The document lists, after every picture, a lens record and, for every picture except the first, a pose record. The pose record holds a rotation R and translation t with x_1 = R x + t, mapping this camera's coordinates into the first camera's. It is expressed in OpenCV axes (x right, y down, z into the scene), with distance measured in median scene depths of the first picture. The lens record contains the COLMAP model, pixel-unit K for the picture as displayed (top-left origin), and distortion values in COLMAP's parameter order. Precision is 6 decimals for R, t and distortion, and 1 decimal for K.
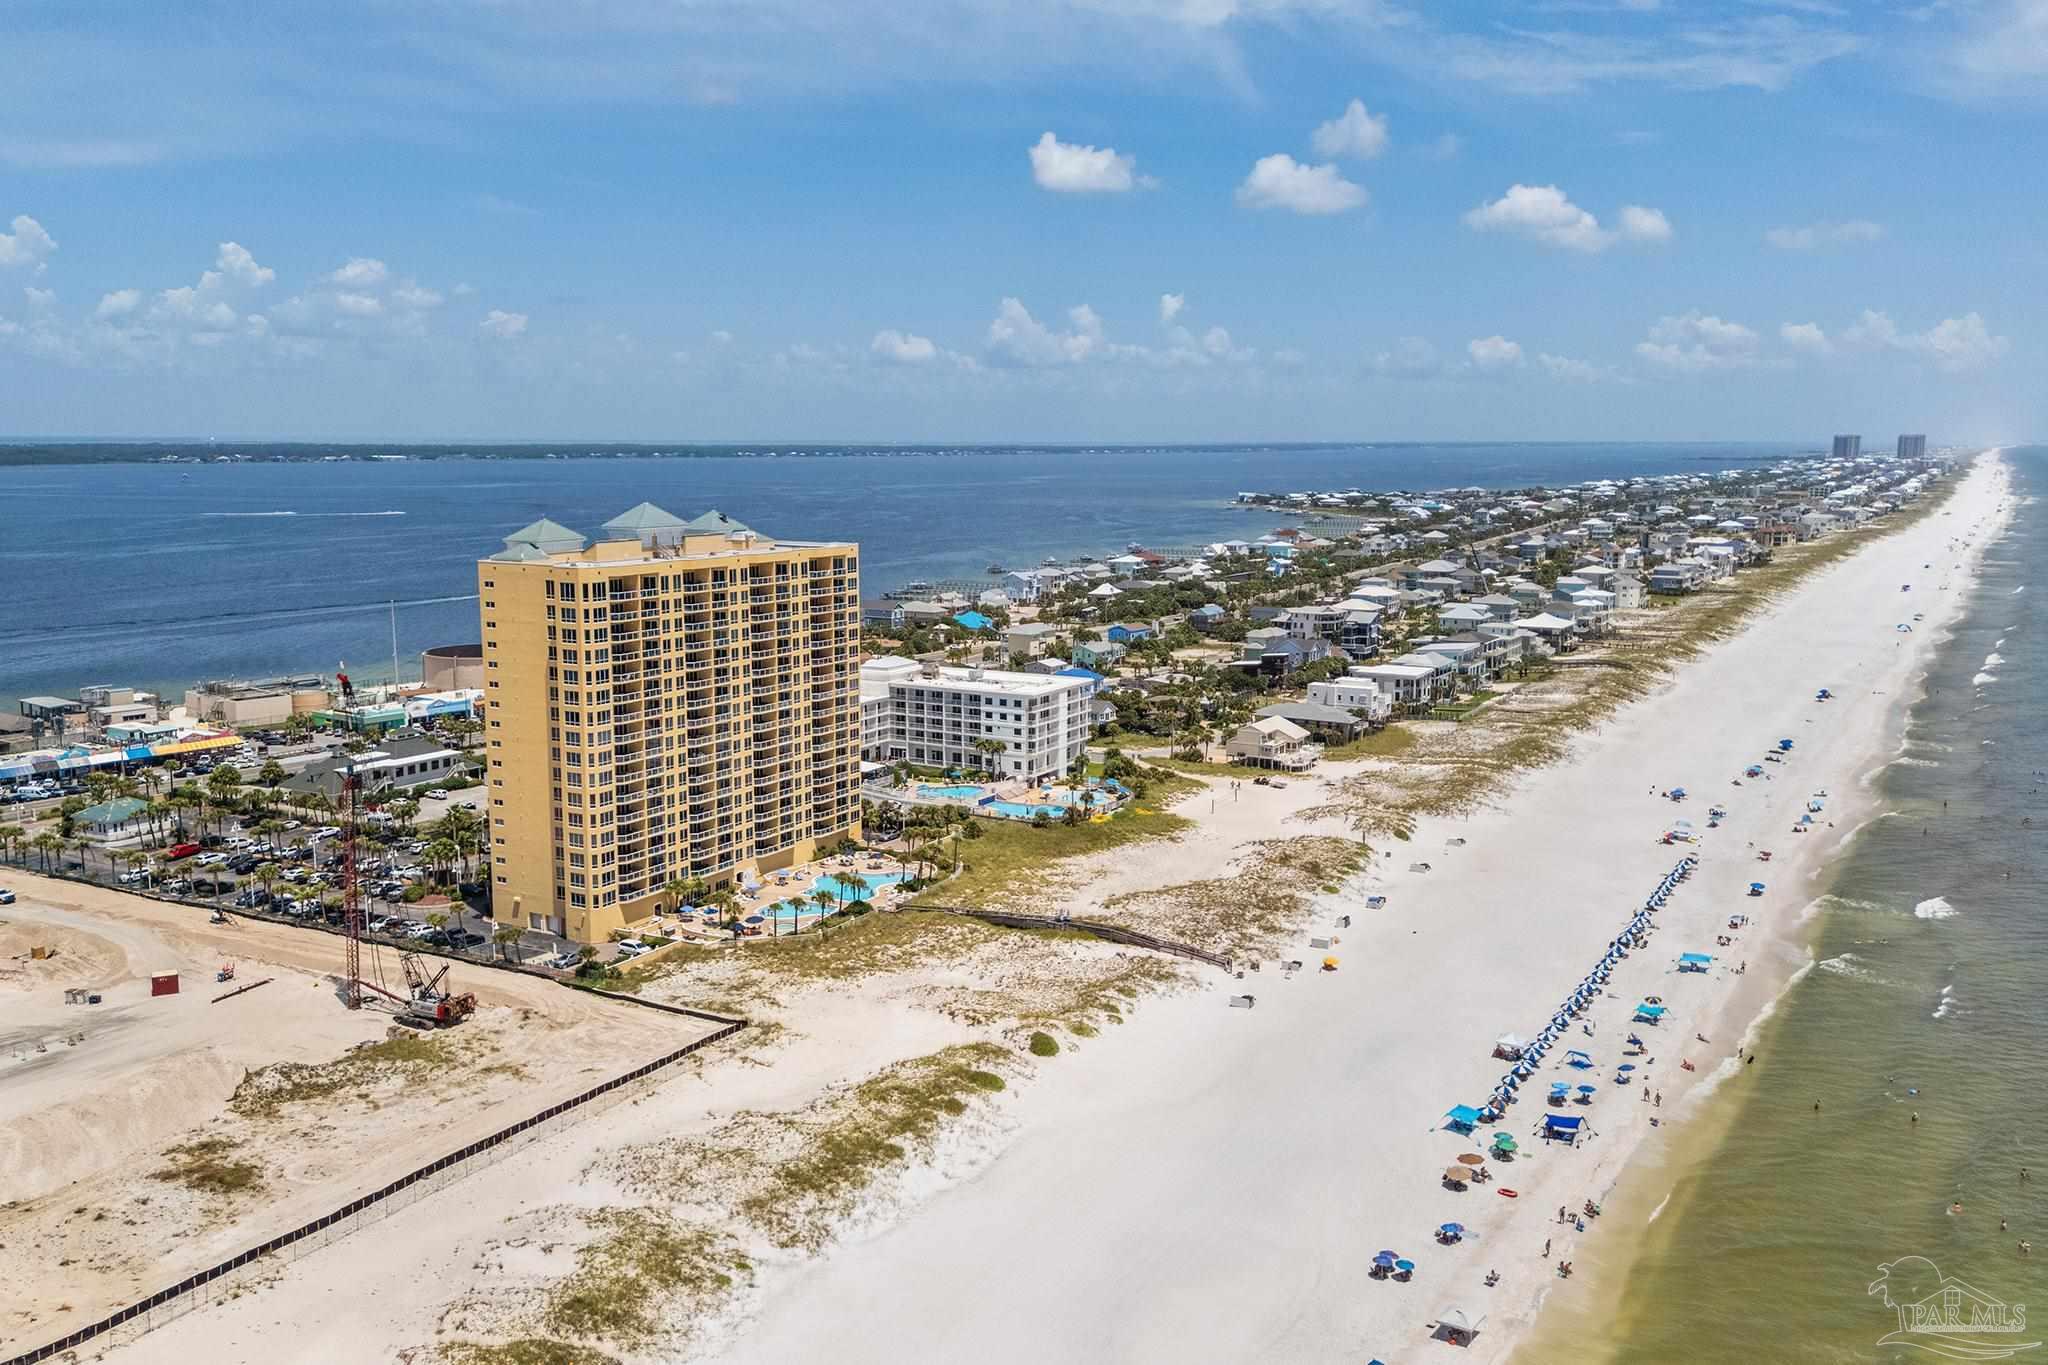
lens RADIAL K [[1721.2, 0, 1033.2], [0, 1721.2, 677.8], [0, 0, 1]] dist [0.050211, 0.003829]
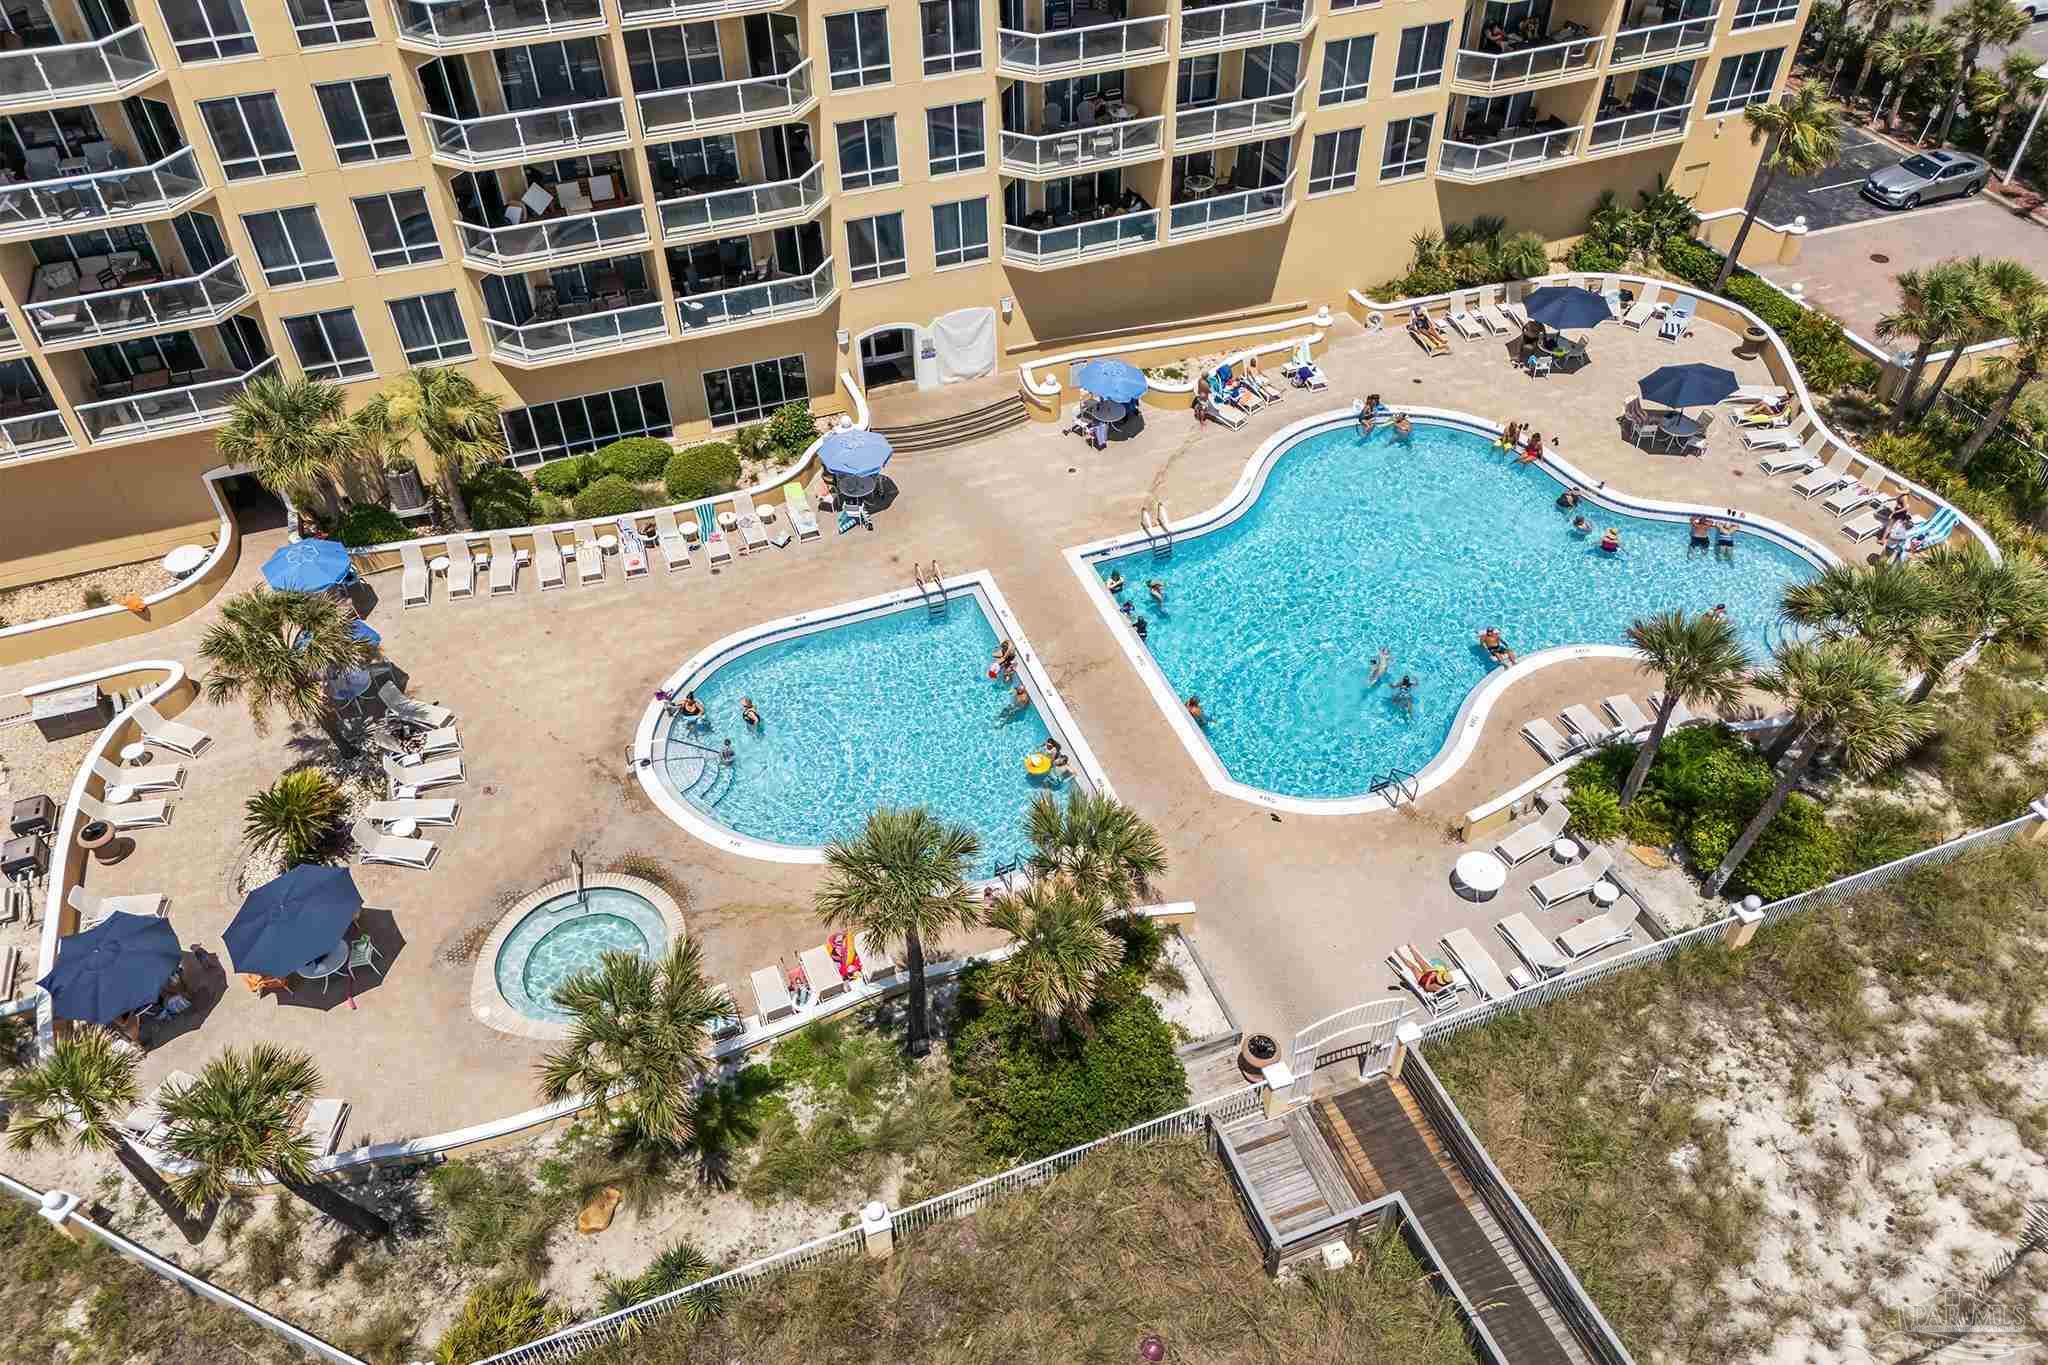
lens RADIAL K [[1570.8, 0, 1018.0], [0, 1570.8, 689.2], [0, 0, 1]] dist [0.062661, -0.045352]
pose [[0.762667, 0.430416, -0.482785, -0.043650], [-0.077425, 0.801818, 0.592532, 0.030460], [0.642141, -0.414525, 0.644845, 0.723606]]
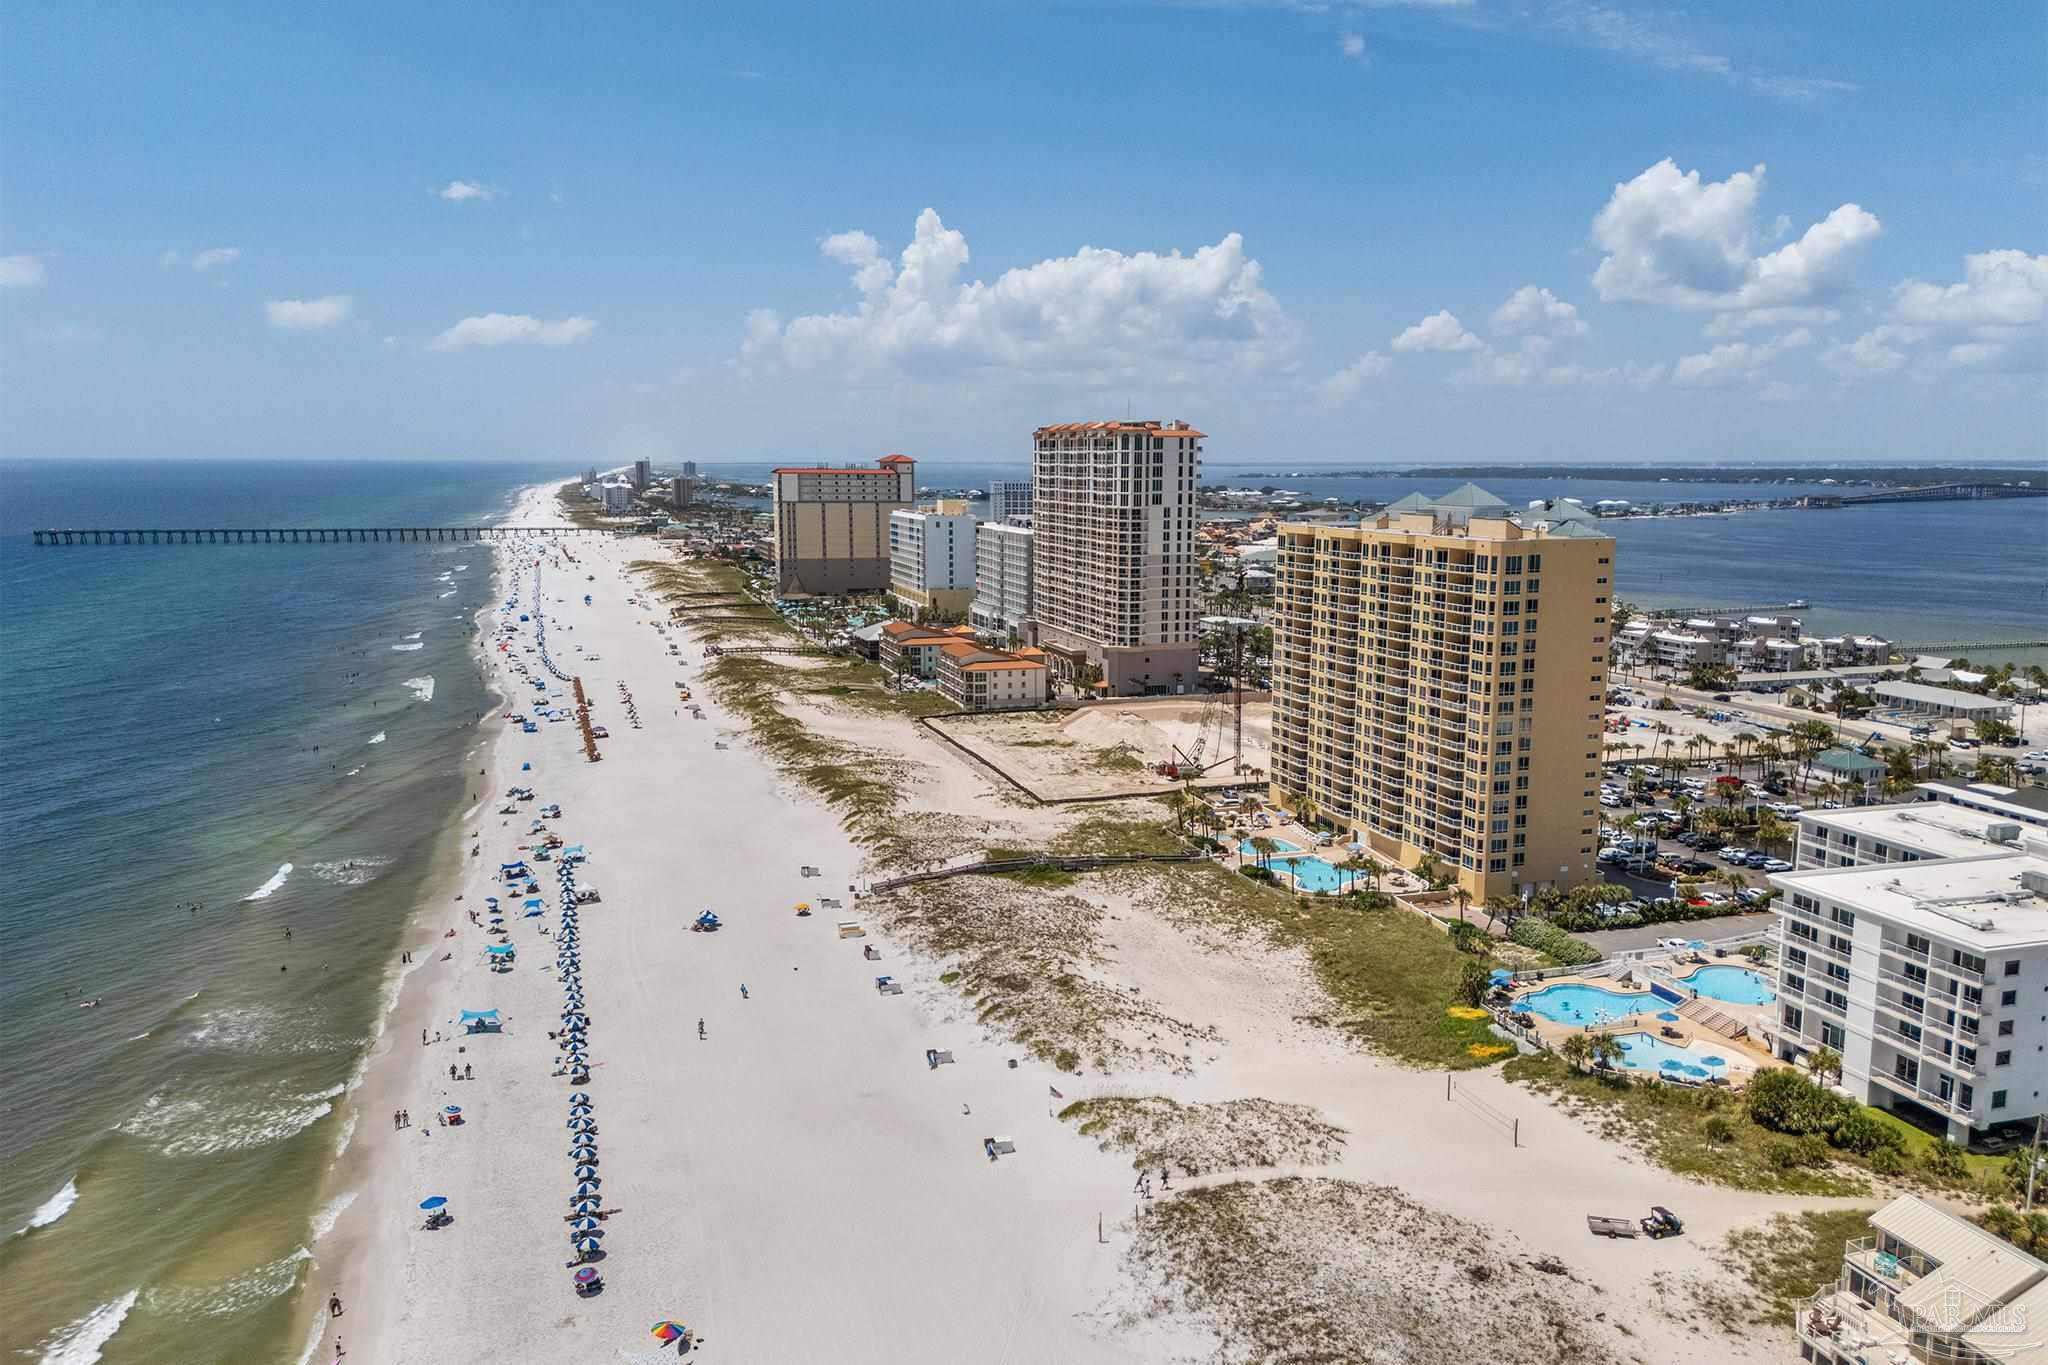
lens RADIAL K [[1570.8, 0, 1041.4], [0, 1570.8, 674.5], [0, 0, 1]] dist [0.062661, -0.045352]
pose [[-0.681144, 0.094152, -0.726071, 0.540322], [-0.112358, 0.966508, 0.230735, -0.149561], [0.723477, 0.238744, -0.647752, 1.209565]]
